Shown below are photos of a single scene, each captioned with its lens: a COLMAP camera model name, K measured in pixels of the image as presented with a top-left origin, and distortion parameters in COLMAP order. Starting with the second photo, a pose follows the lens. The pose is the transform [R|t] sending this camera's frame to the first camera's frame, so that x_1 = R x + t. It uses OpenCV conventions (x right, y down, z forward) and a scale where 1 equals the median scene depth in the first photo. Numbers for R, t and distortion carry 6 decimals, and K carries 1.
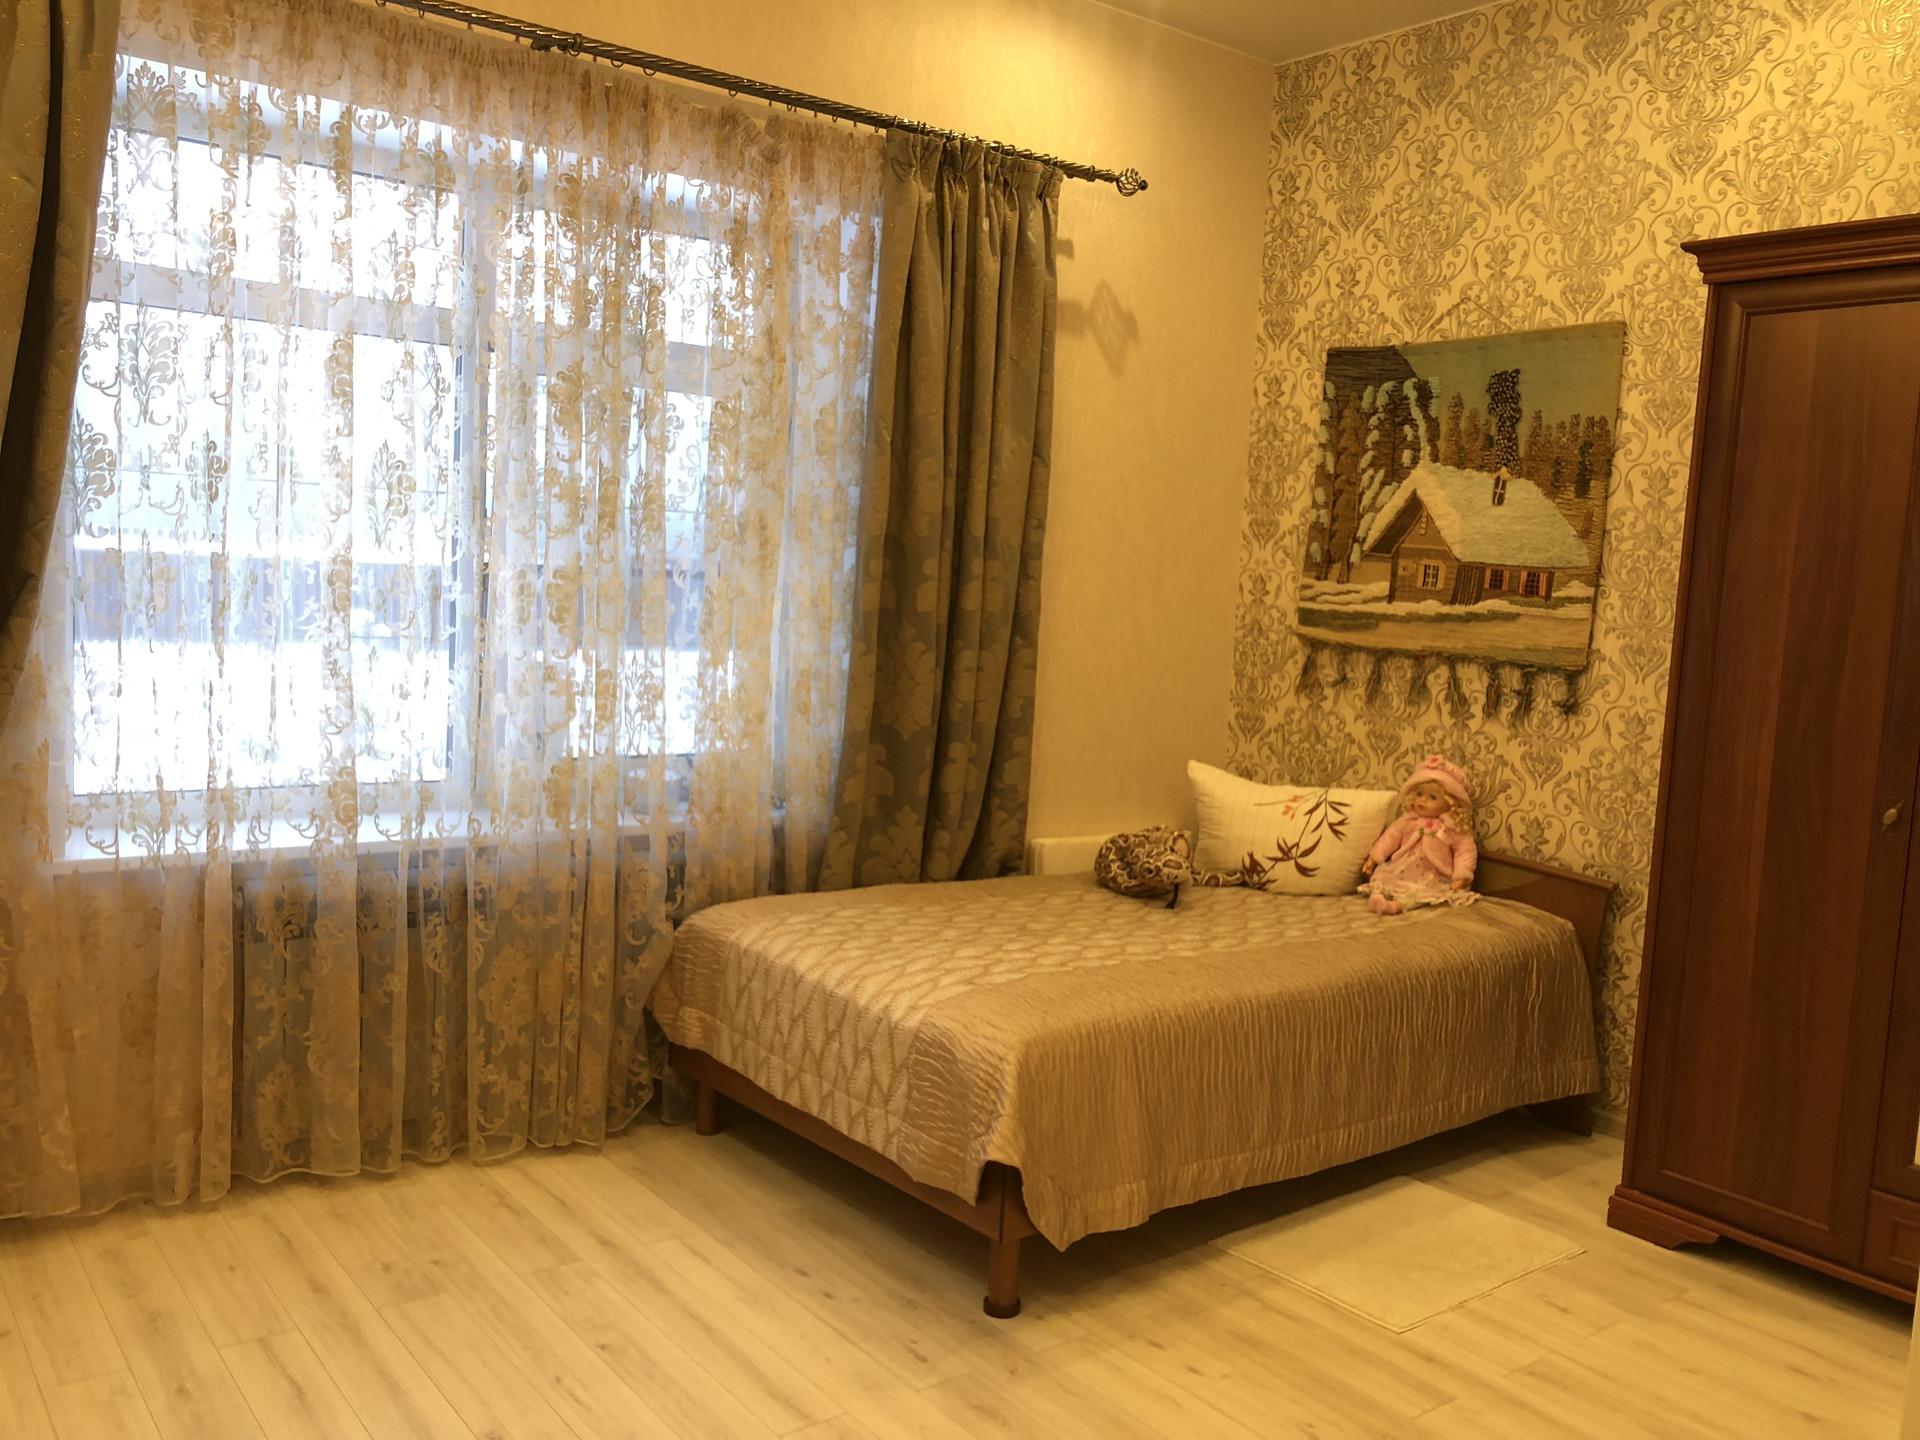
lens RADIAL K [[1558.8, 0, 970.2], [0, 1558.8, 721.1], [0, 0, 1]] dist [0.039854, -0.048049]
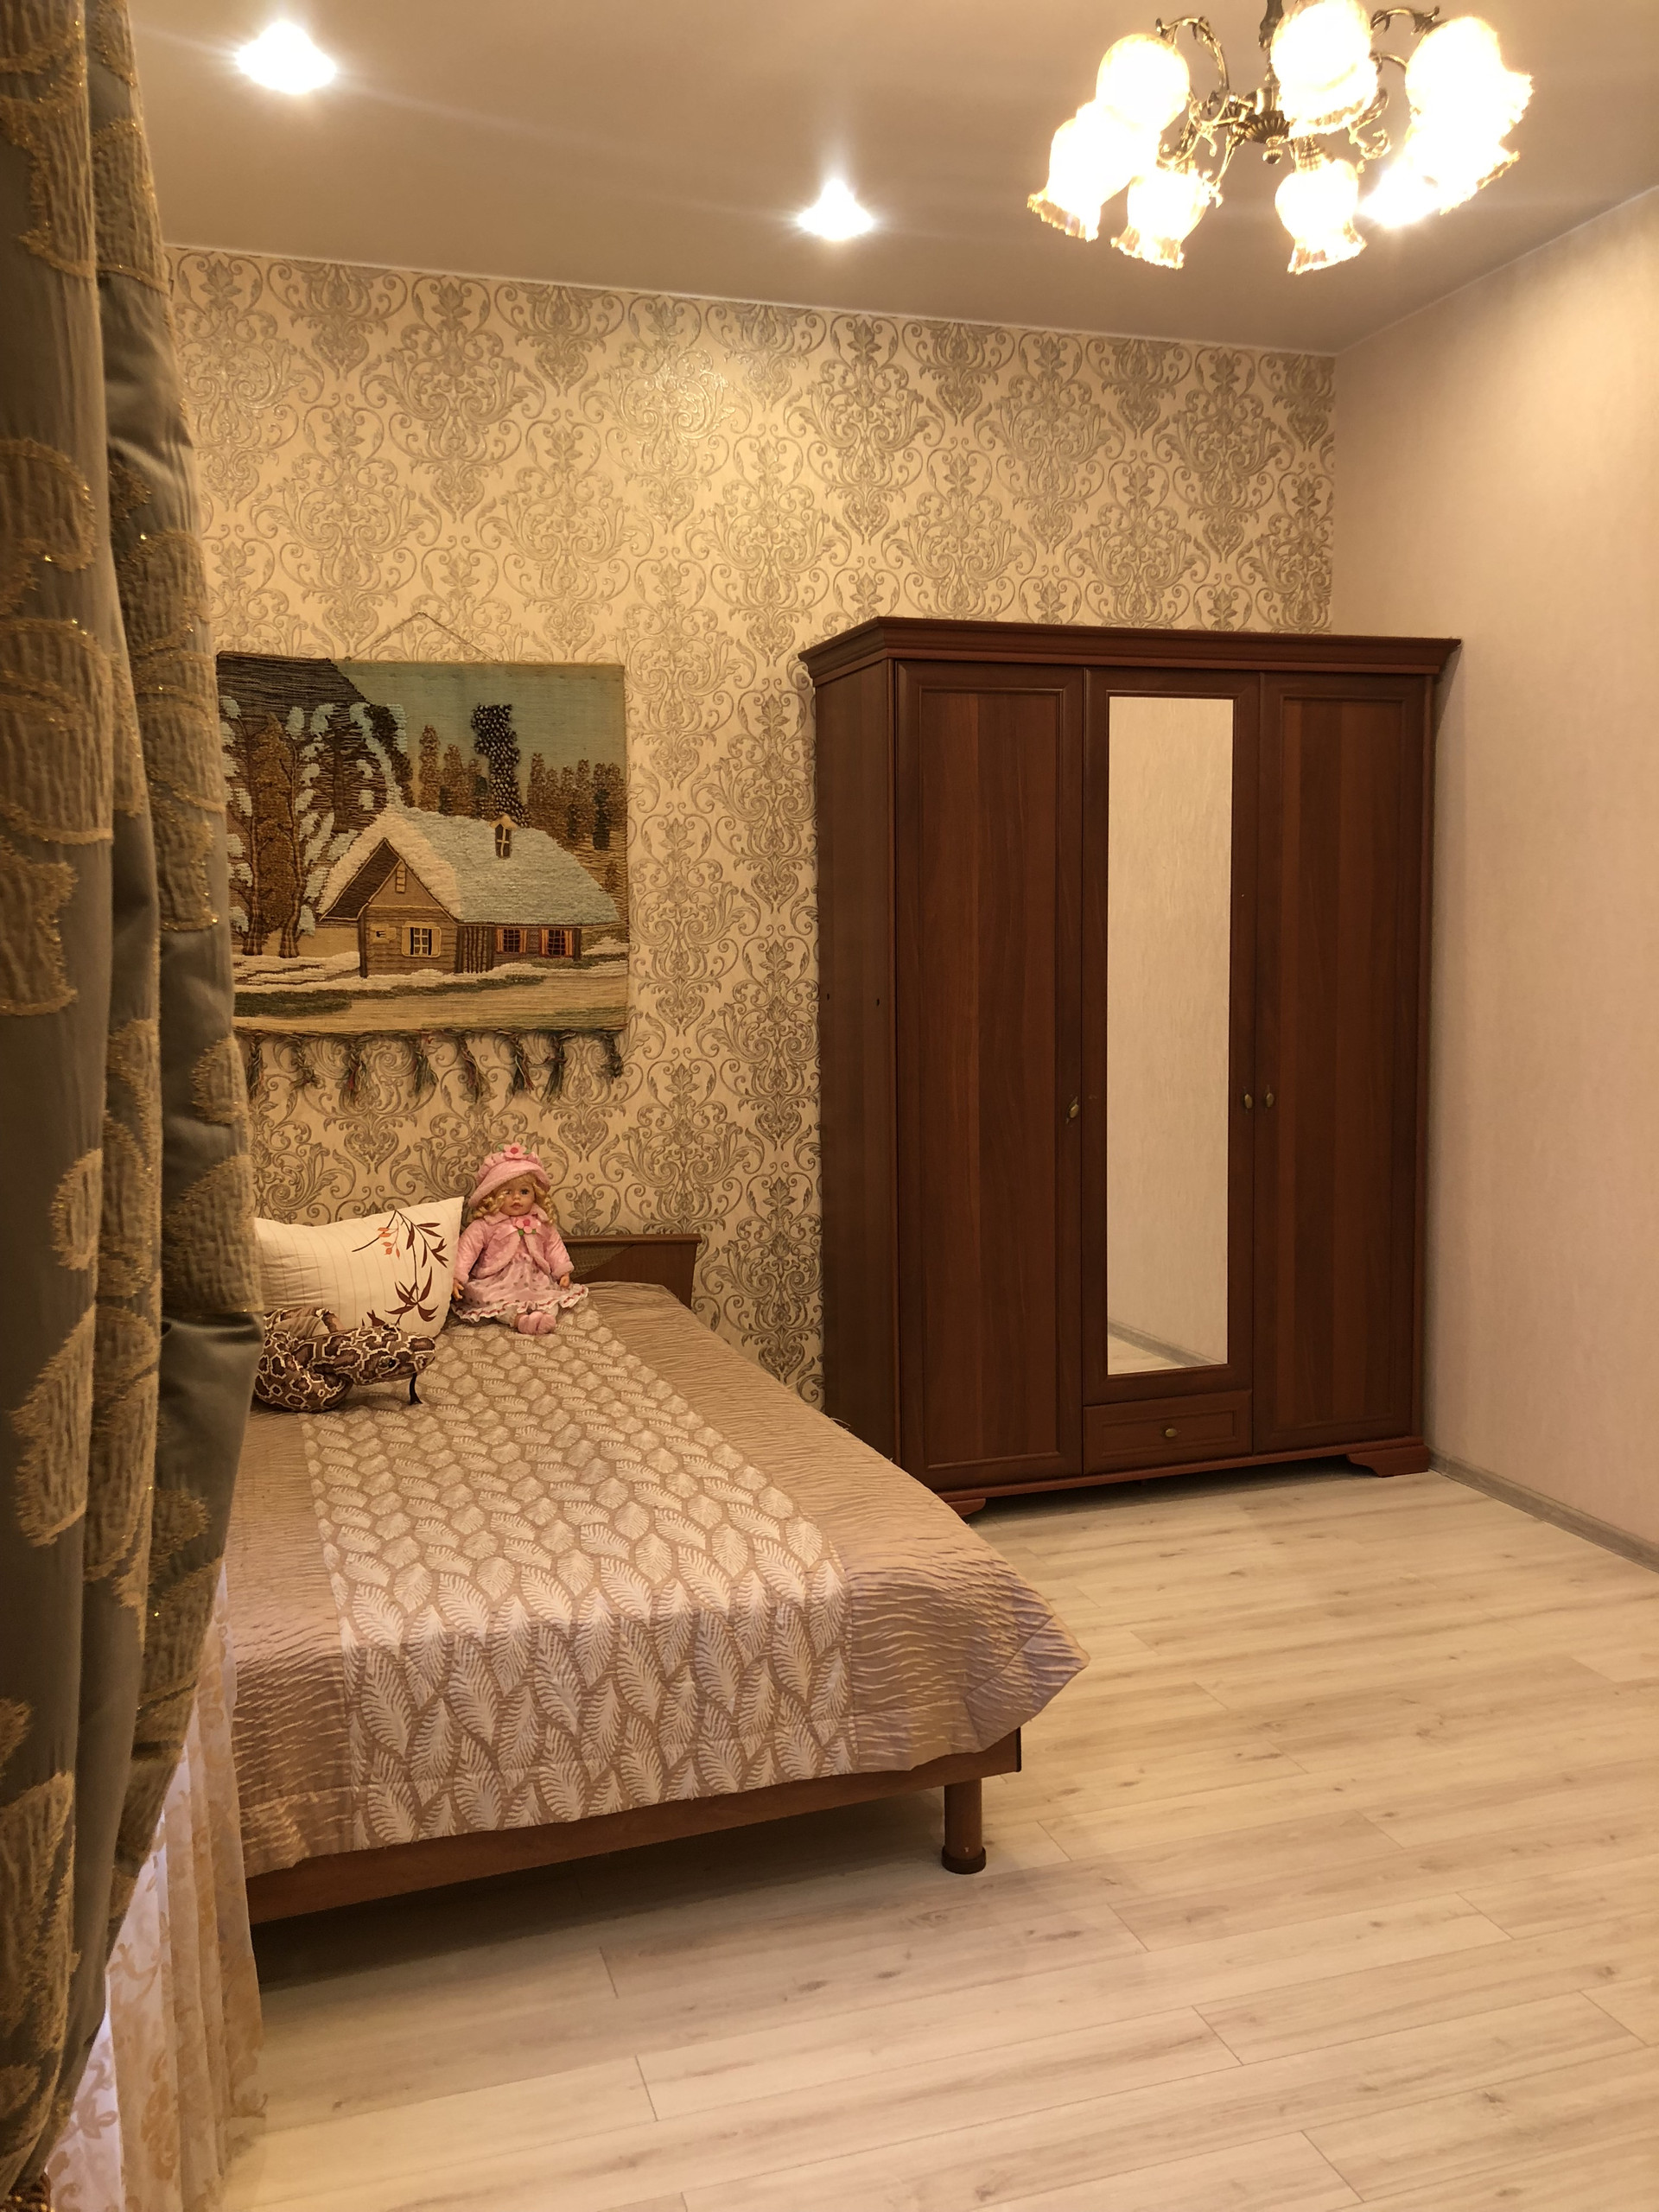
lens RADIAL K [[1795.9, 0, 798.9], [0, 1795.9, 1110.4], [0, 0, 1]] dist [0.039854, -0.048049]
pose [[0.357272, -0.159445, 0.920290, -0.559607], [0.123023, 0.984770, 0.122857, -0.099592], [-0.925863, 0.069324, 0.371446, 0.466880]]
